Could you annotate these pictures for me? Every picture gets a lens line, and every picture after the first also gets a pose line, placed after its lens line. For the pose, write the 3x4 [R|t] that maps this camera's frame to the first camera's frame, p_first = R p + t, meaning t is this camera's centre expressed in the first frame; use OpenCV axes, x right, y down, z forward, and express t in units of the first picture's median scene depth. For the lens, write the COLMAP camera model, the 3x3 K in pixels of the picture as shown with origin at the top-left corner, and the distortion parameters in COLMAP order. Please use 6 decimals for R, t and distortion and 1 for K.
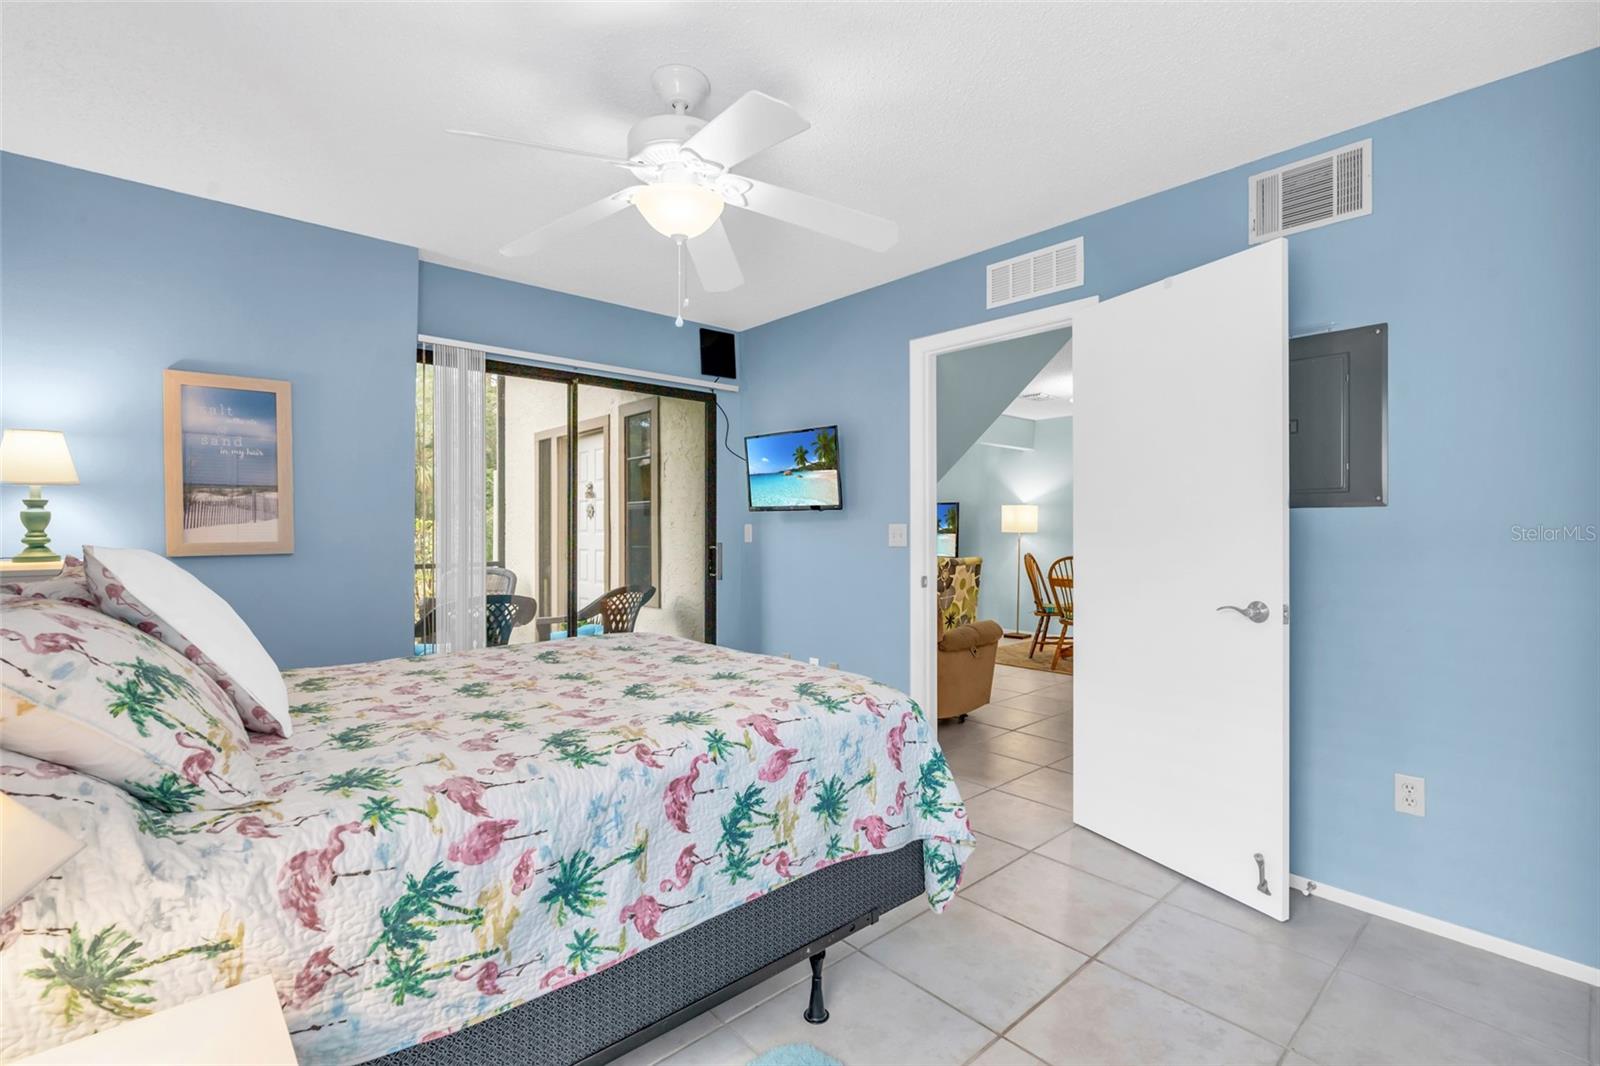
lens RADIAL K [[725.2, 0, 797.2], [0, 725.2, 530.8], [0, 0, 1]] dist [-0.004072, -0.000073]
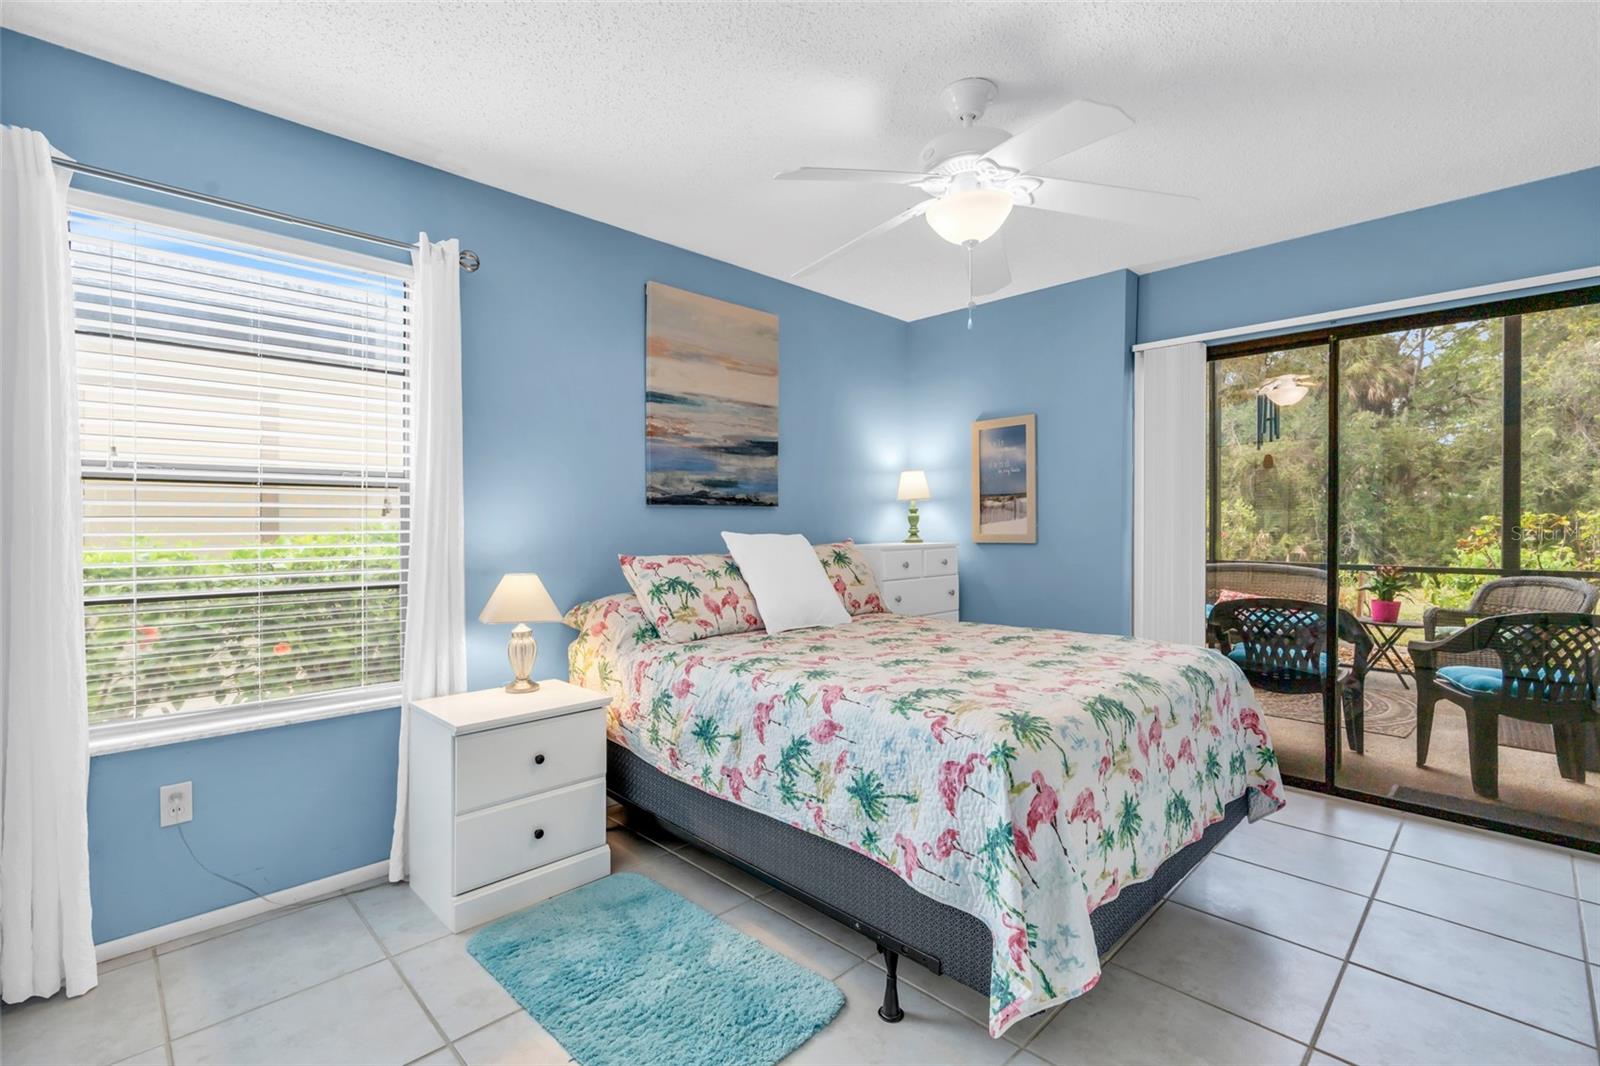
lens RADIAL K [[725.2, 0, 797.2], [0, 725.2, 530.8], [0, 0, 1]] dist [-0.004072, -0.000073]
pose [[0.048882, 0.007410, -0.998777, 1.036582], [-0.002473, 0.999970, 0.007298, 0.000021], [0.998802, 0.002113, 0.048898, 0.842982]]
